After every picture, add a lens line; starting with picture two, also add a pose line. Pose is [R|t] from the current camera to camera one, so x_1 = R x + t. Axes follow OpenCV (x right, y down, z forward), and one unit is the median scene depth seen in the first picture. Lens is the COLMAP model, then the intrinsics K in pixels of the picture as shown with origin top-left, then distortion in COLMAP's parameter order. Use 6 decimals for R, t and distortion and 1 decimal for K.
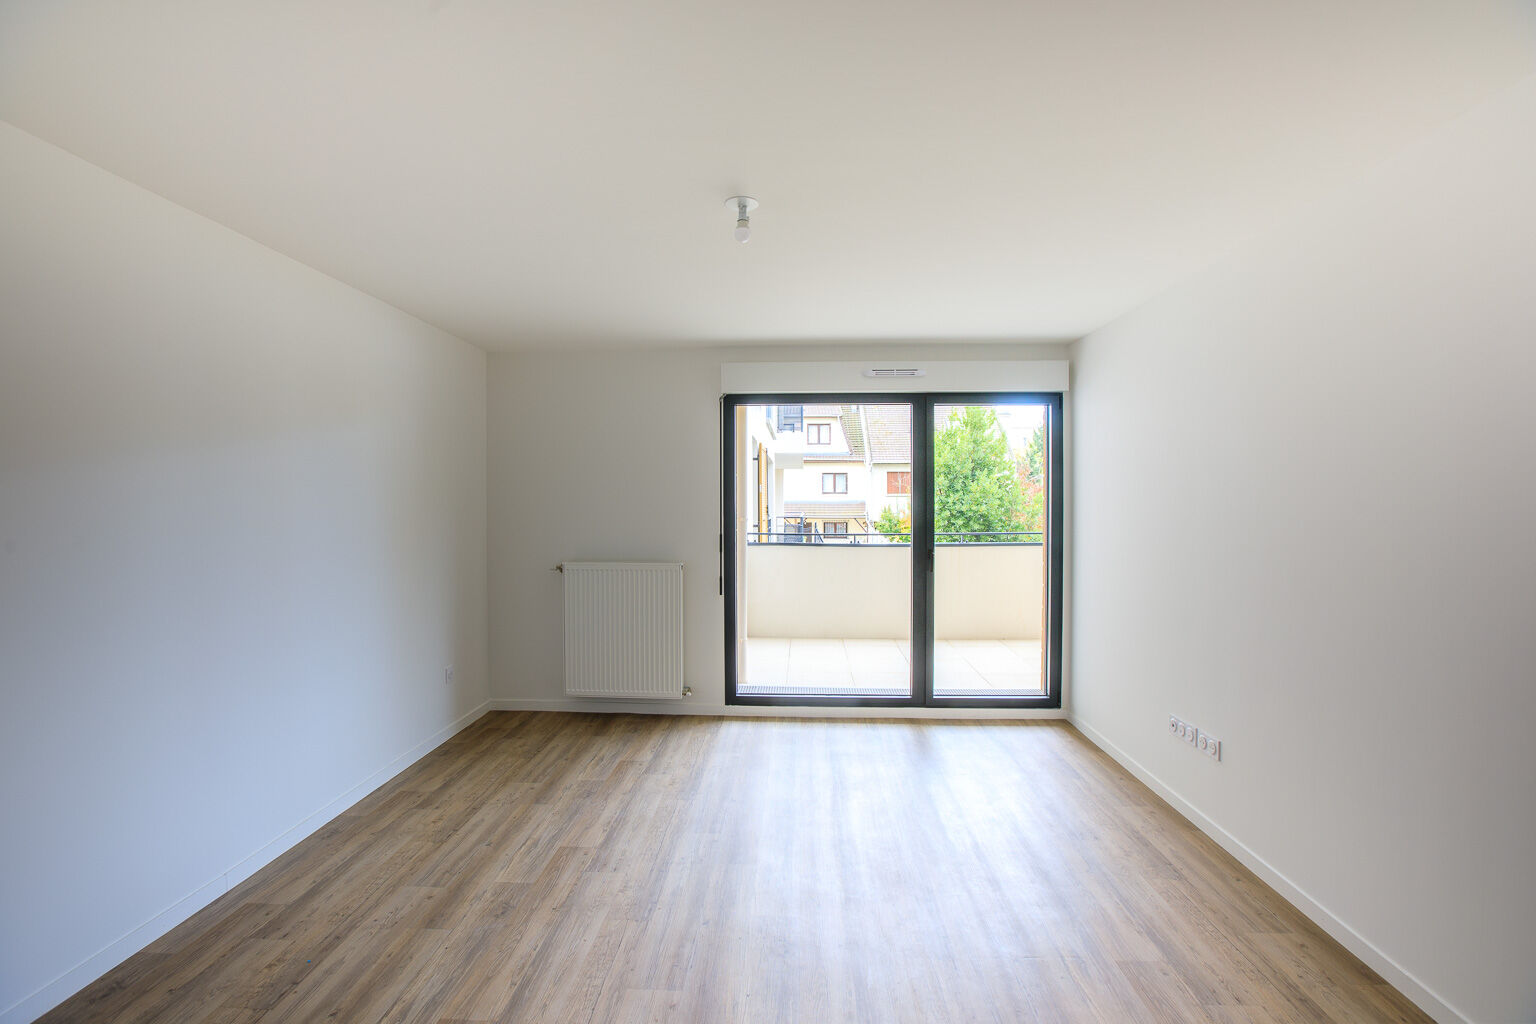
lens RADIAL K [[702.4, 0, 768.3], [0, 702.4, 501.4], [0, 0, 1]] dist [-0.023359, 0.000038]
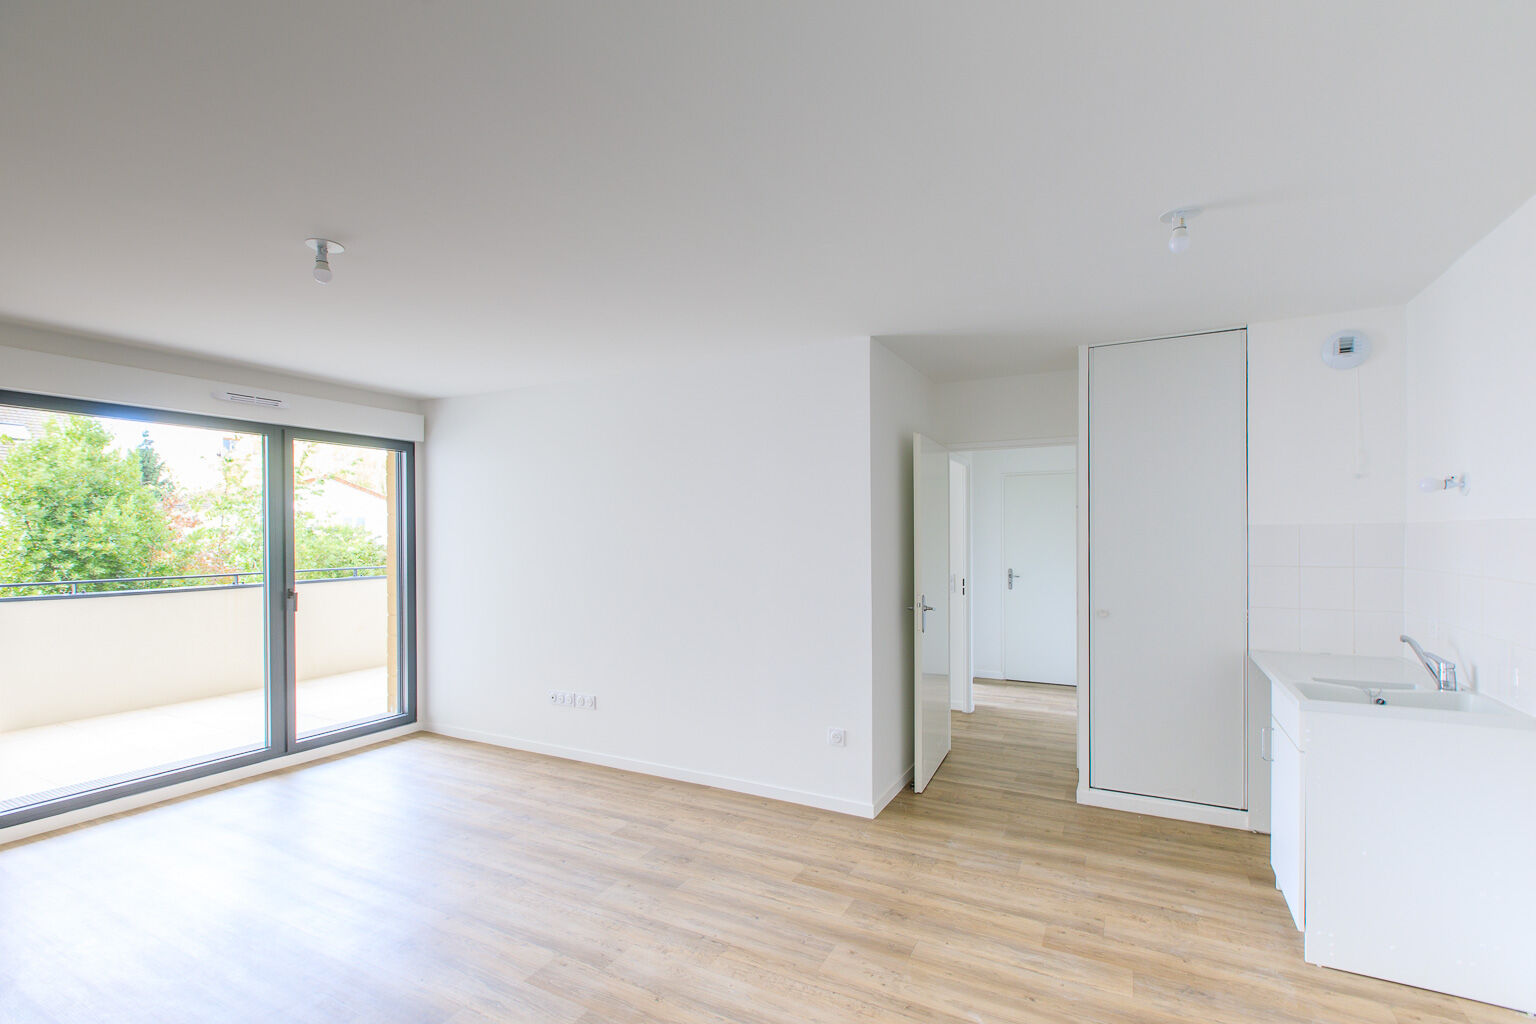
lens RADIAL K [[706.4, 0, 768.0], [0, 706.4, 512.0], [0, 0, 1]] dist [0.000658, 0.000644]
pose [[0.428304, 0.031170, 0.903097, -0.364314], [0.001071, 0.999387, -0.035001, -0.001921], [-0.903634, 0.015958, 0.428008, -0.007251]]
